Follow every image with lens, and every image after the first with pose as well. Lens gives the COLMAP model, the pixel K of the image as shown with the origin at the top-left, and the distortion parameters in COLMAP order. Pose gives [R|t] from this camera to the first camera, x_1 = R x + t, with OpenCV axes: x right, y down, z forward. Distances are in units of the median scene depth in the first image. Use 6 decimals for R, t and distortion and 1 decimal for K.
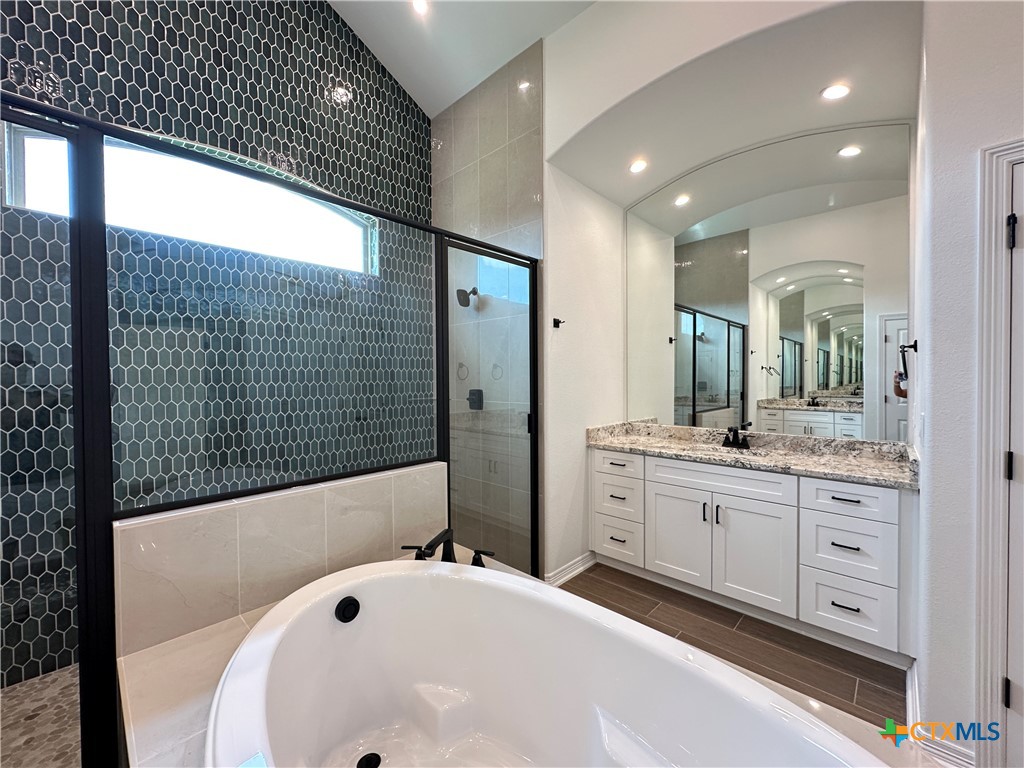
lens RADIAL K [[410.9, 0, 510.3], [0, 410.9, 383.2], [0, 0, 1]] dist [-0.002789, 0.000442]
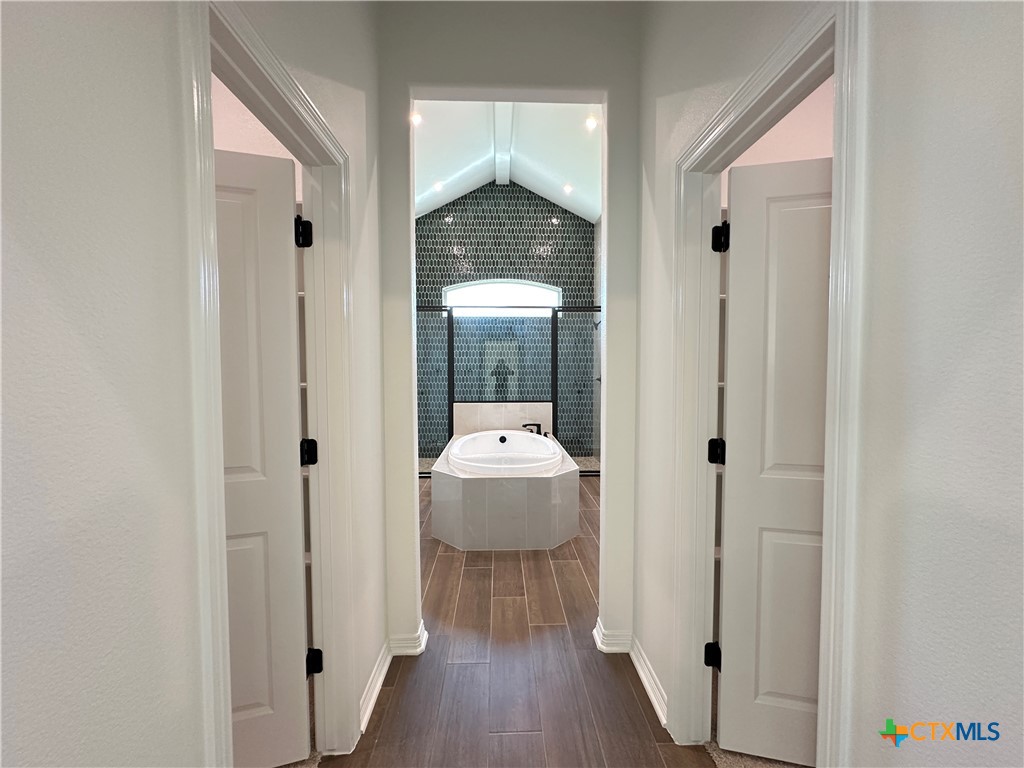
lens RADIAL K [[403.5, 0, 512.0], [0, 403.5, 384.0], [0, 0, 1]] dist [-0.010290, -0.000144]
pose [[0.715588, 0.031894, -0.697794, 0.985110], [-0.012201, 0.999375, 0.033167, 0.004398], [0.698416, -0.015220, 0.715530, -0.643504]]
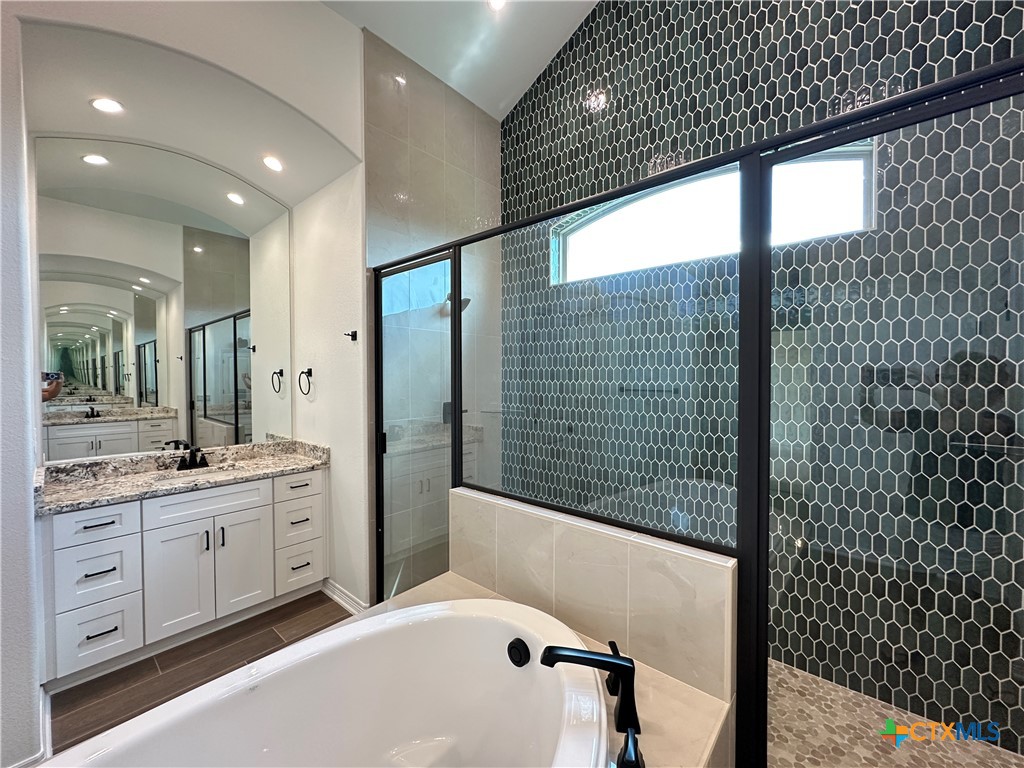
lens RADIAL K [[409.7, 0, 510.5], [0, 409.7, 383.4], [0, 0, 1]] dist [-0.002736, 0.000743]
pose [[0.044004, 0.024854, -0.998722, 0.281533], [-0.012393, 0.999627, 0.024331, -0.048293], [0.998954, 0.011307, 0.044295, 0.496934]]
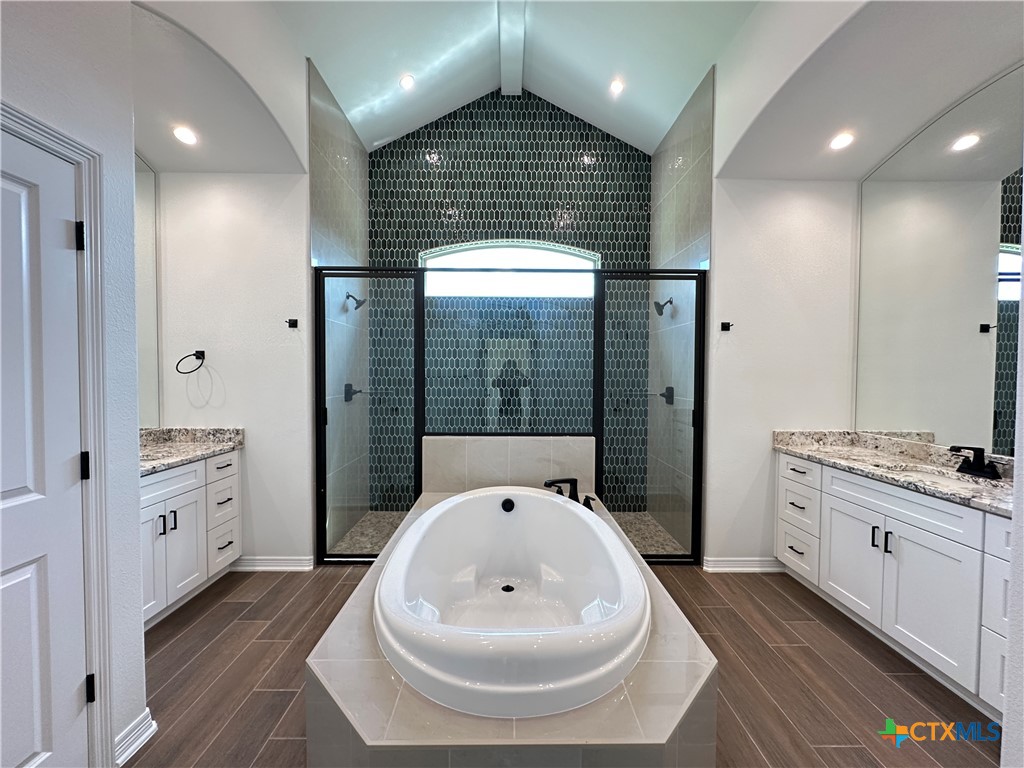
lens RADIAL K [[410.9, 0, 510.3], [0, 410.9, 383.2], [0, 0, 1]] dist [-0.002789, 0.000442]
pose [[0.698192, 0.028184, -0.715356, 0.470152], [-0.019768, 0.999603, 0.020089, -0.010052], [0.715638, 0.000115, 0.698471, -0.132589]]
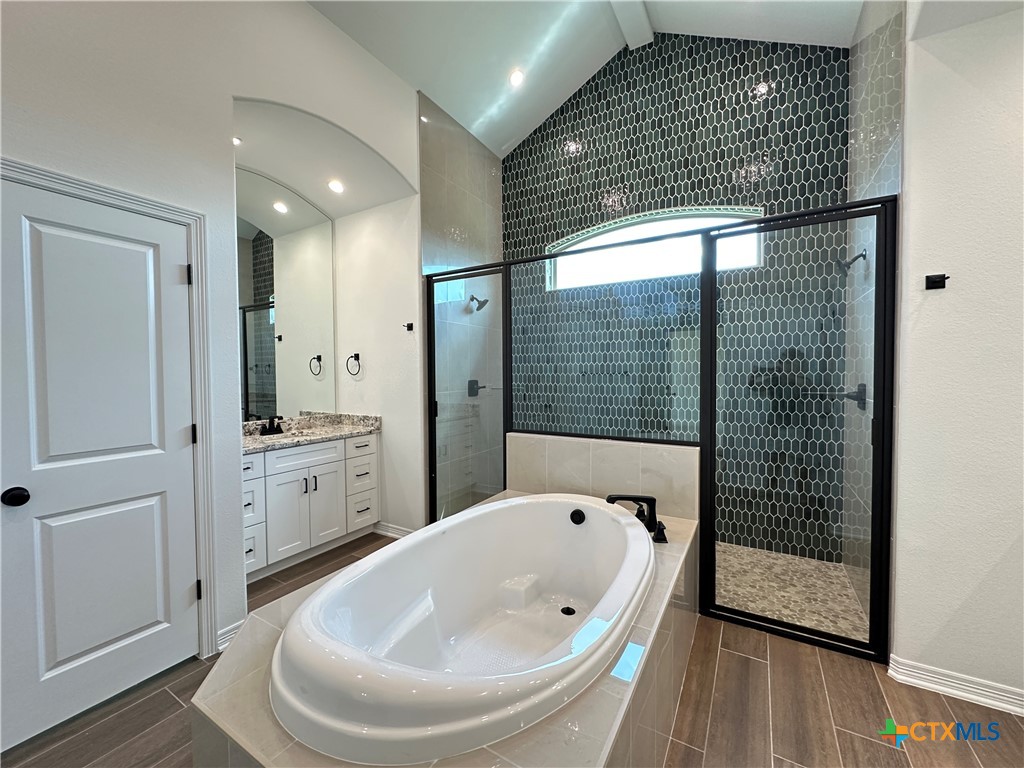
lens RADIAL K [[410.9, 0, 510.3], [0, 410.9, 383.2], [0, 0, 1]] dist [-0.002789, 0.000442]
pose [[0.220711, 0.030326, -0.974868, 0.570140], [-0.007341, 0.999540, 0.029431, -0.003456], [0.975312, 0.000660, 0.220832, 0.212644]]
